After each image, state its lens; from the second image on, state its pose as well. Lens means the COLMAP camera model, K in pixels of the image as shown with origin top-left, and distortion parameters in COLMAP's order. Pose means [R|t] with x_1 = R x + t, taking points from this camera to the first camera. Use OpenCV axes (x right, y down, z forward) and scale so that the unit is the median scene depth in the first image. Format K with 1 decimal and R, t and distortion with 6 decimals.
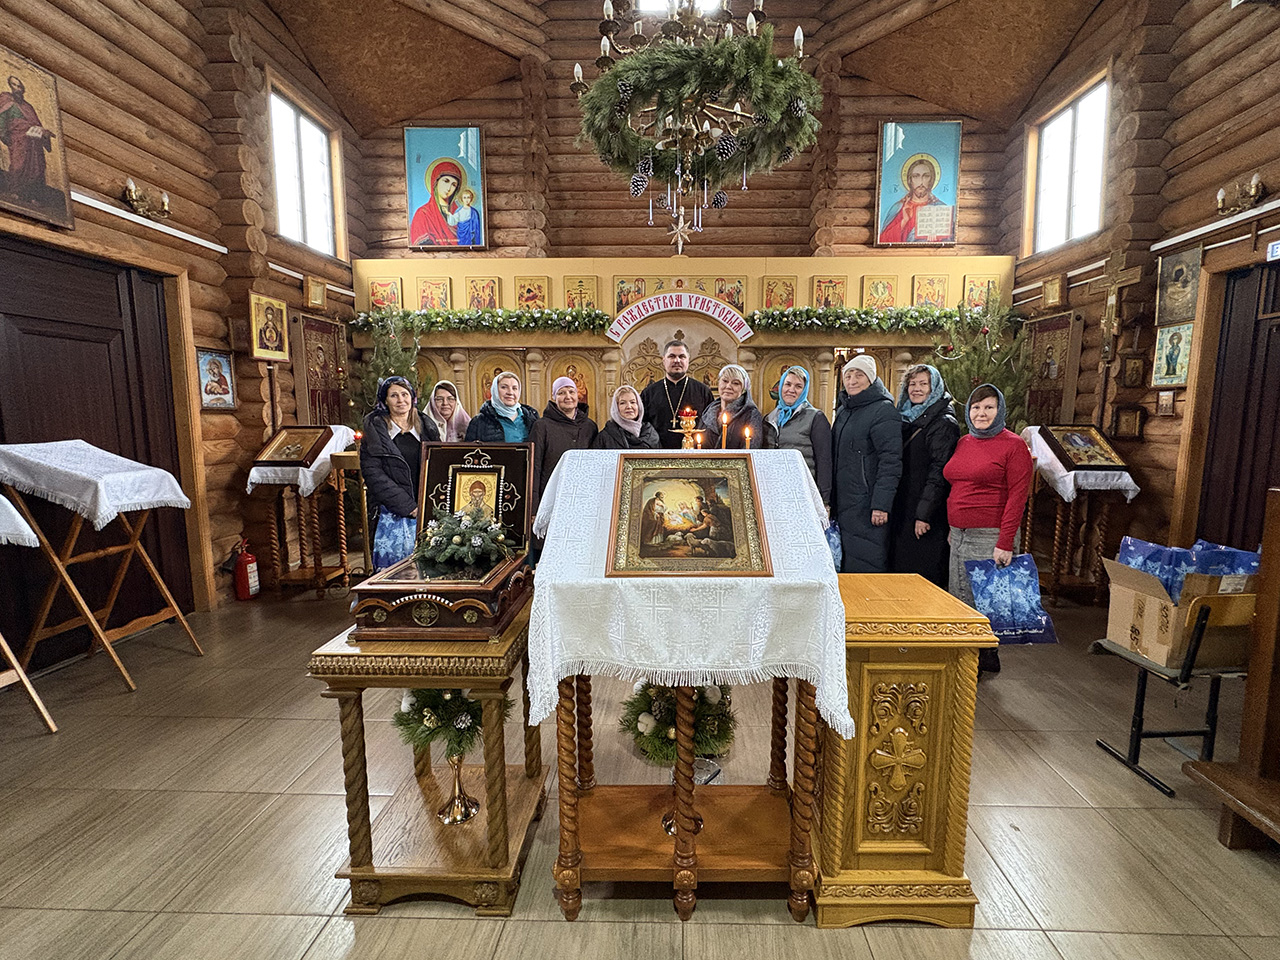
lens RADIAL K [[548.9, 0, 669.4], [0, 548.9, 477.2], [0, 0, 1]] dist [-0.000371, -0.000156]
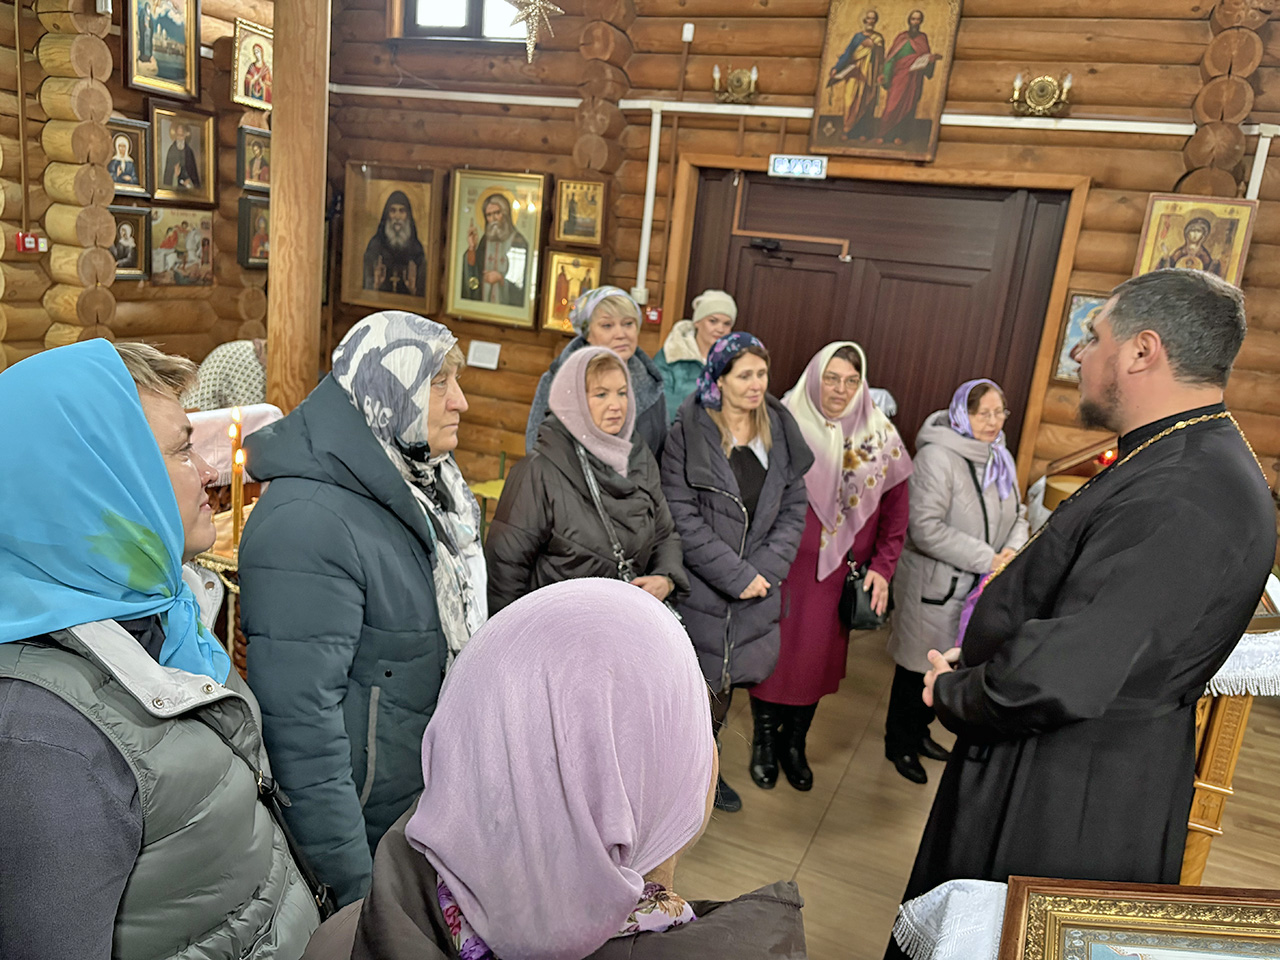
lens RADIAL K [[1003.5, 0, 640.0], [0, 1003.5, 480.0], [0, 0, 1]] dist [0.018226, -0.011257]
pose [[-0.382248, 0.164313, -0.909334, 0.547773], [-0.209878, 0.942908, 0.258604, -0.238967], [0.899910, 0.289700, -0.325940, 1.049355]]
